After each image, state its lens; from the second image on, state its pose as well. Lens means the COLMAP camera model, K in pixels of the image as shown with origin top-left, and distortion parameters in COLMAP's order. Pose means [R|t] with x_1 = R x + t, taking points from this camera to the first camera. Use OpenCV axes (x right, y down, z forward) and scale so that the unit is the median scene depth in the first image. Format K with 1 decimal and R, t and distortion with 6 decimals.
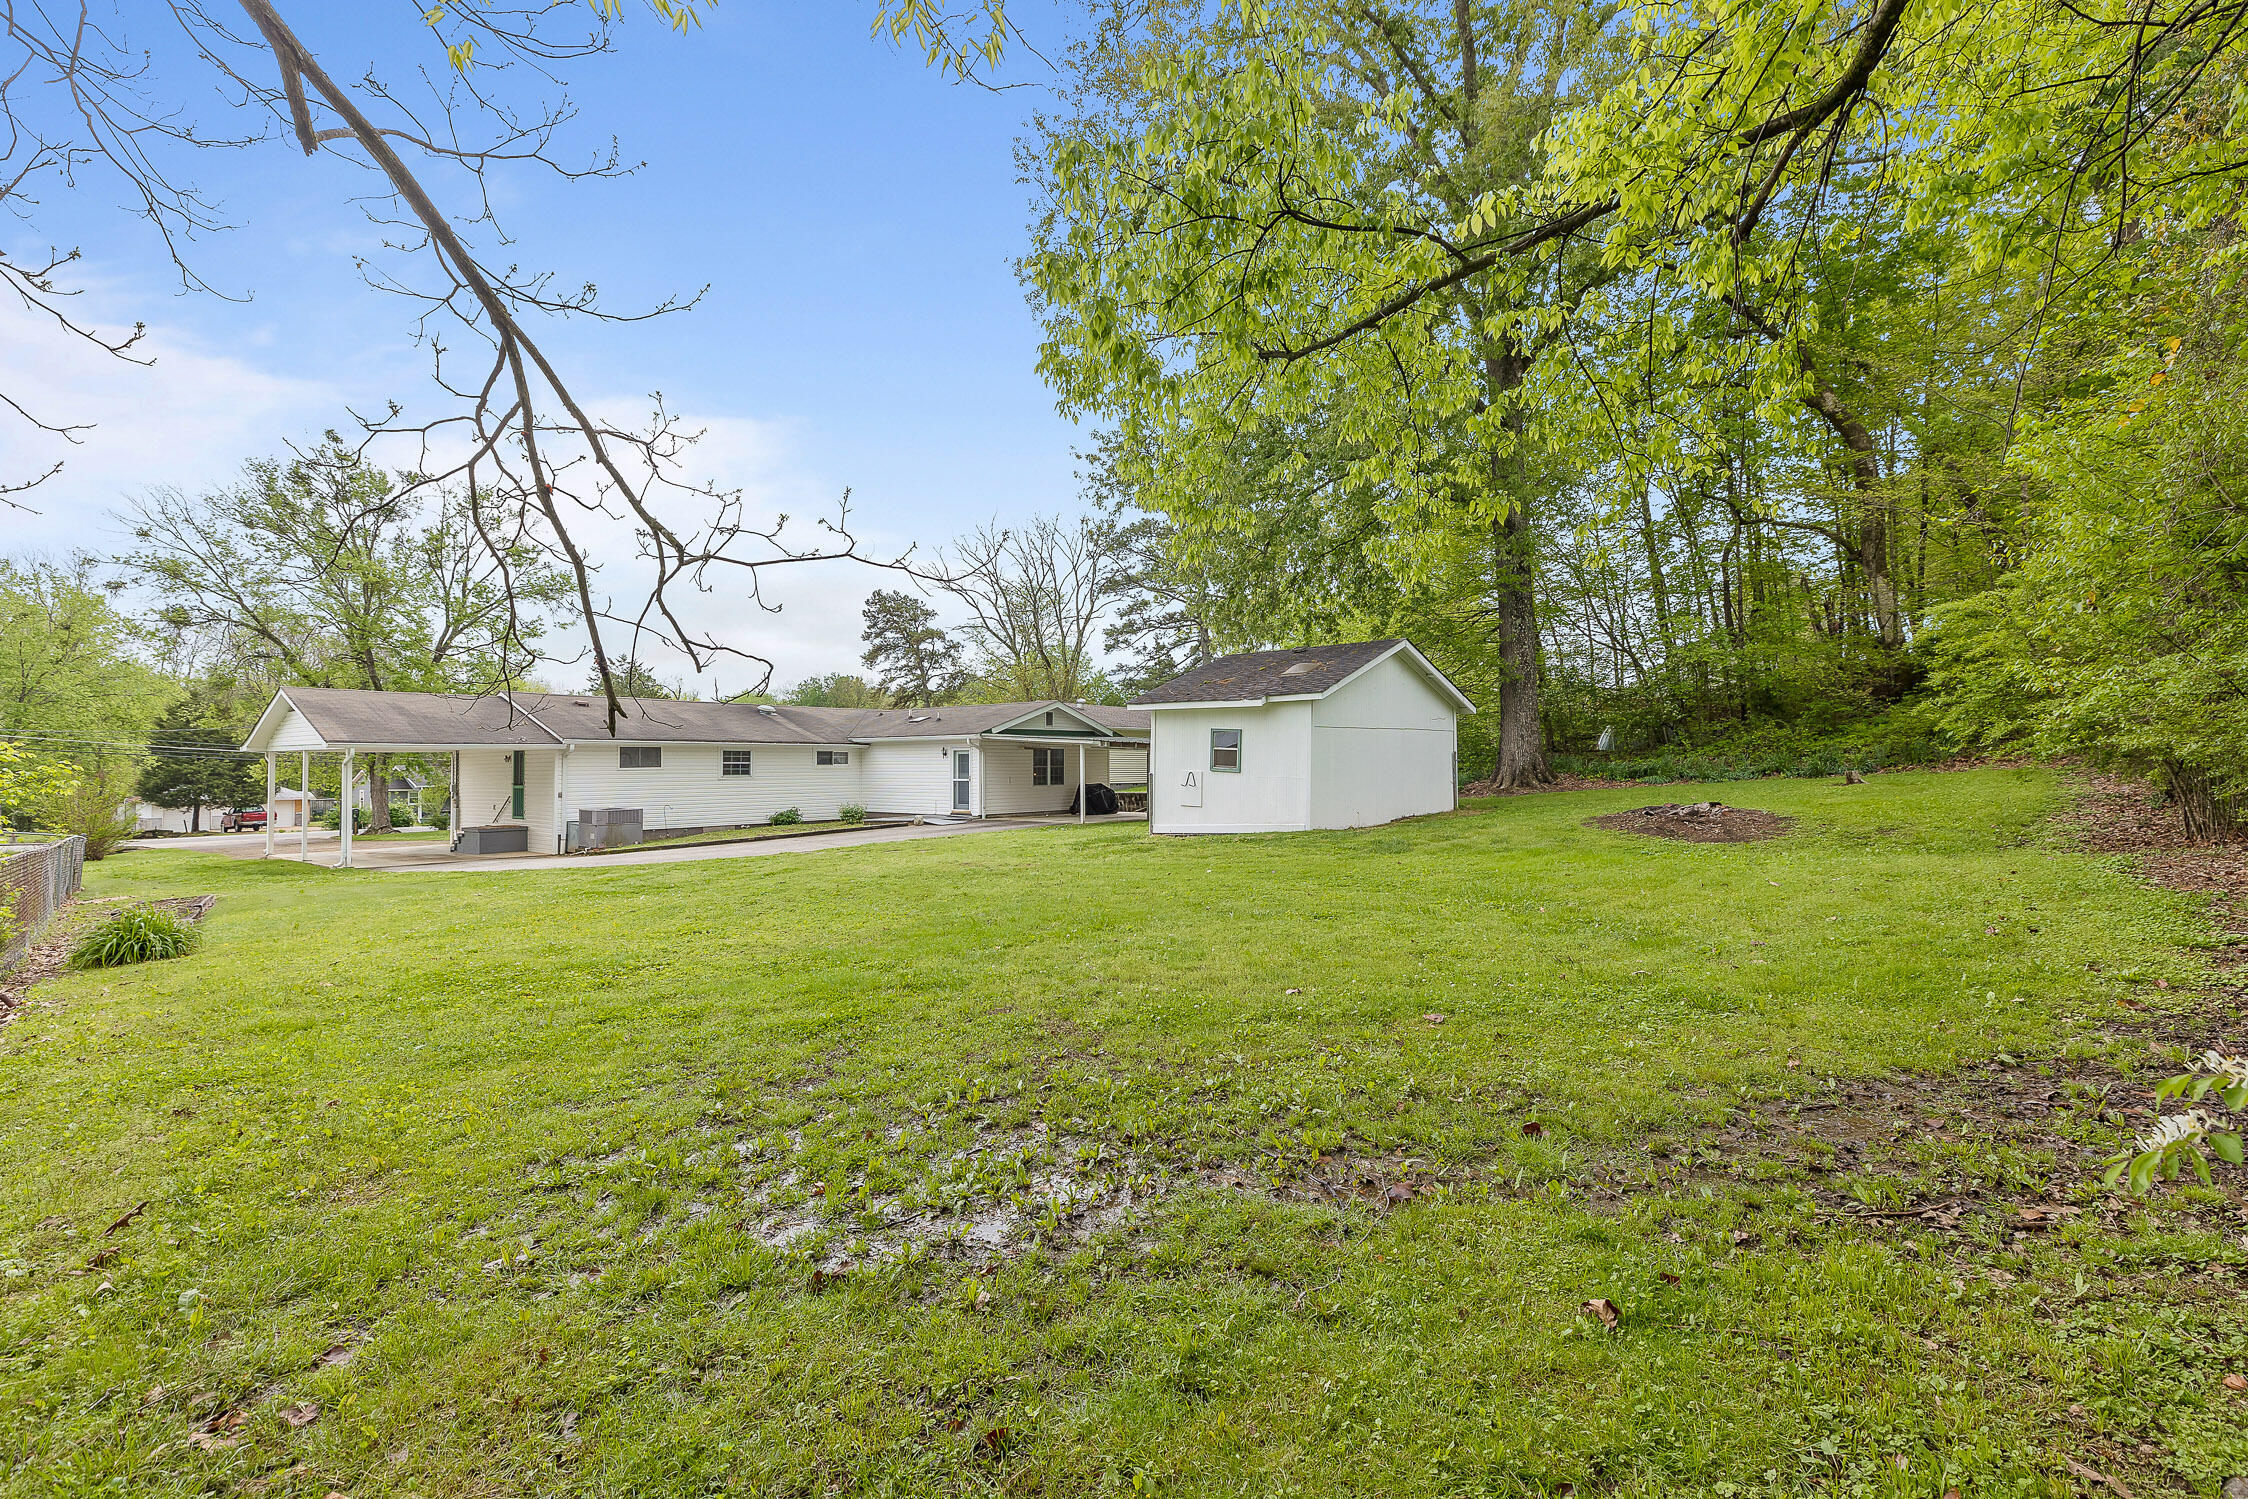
lens RADIAL K [[1029.9, 0, 1124.8], [0, 1029.9, 755.7], [0, 0, 1]] dist [0.008472, -0.000592]
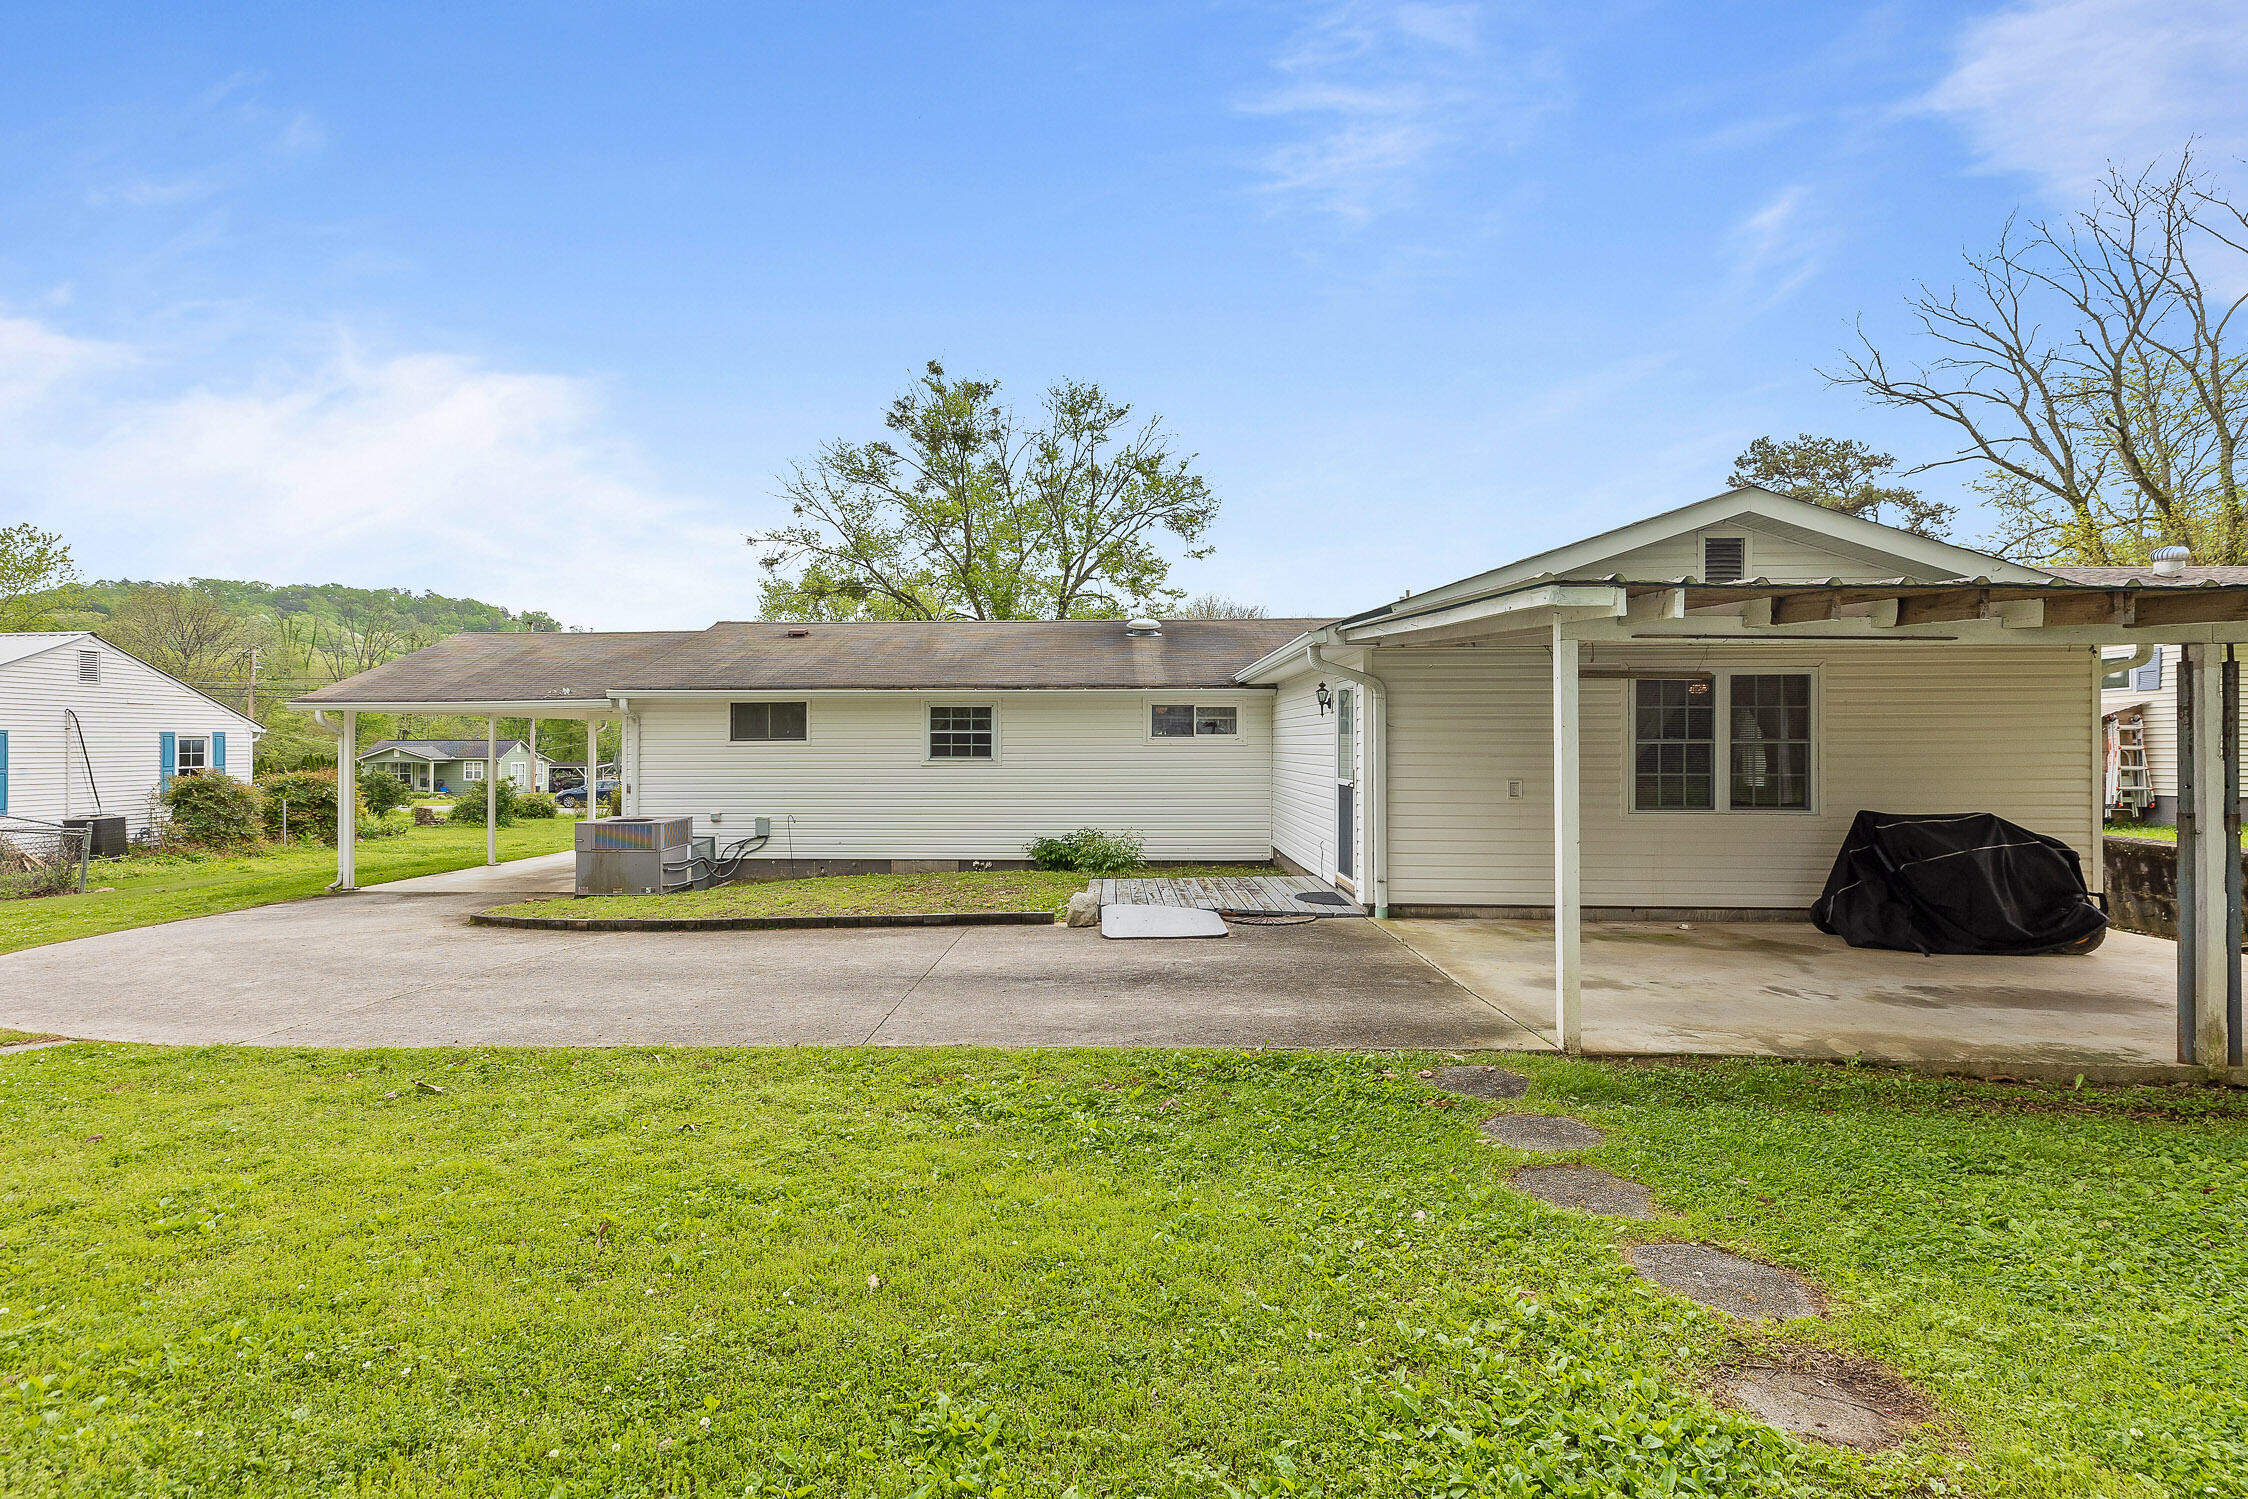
lens RADIAL K [[1029.9, 0, 1119.6], [0, 1029.9, 740.8], [0, 0, 1]] dist [0.008472, -0.000592]
pose [[0.574370, -0.000355, -0.818596, 0.058825], [0.006064, 0.999974, 0.003821, 0.009641], [0.818573, -0.007159, 0.574358, 0.771577]]
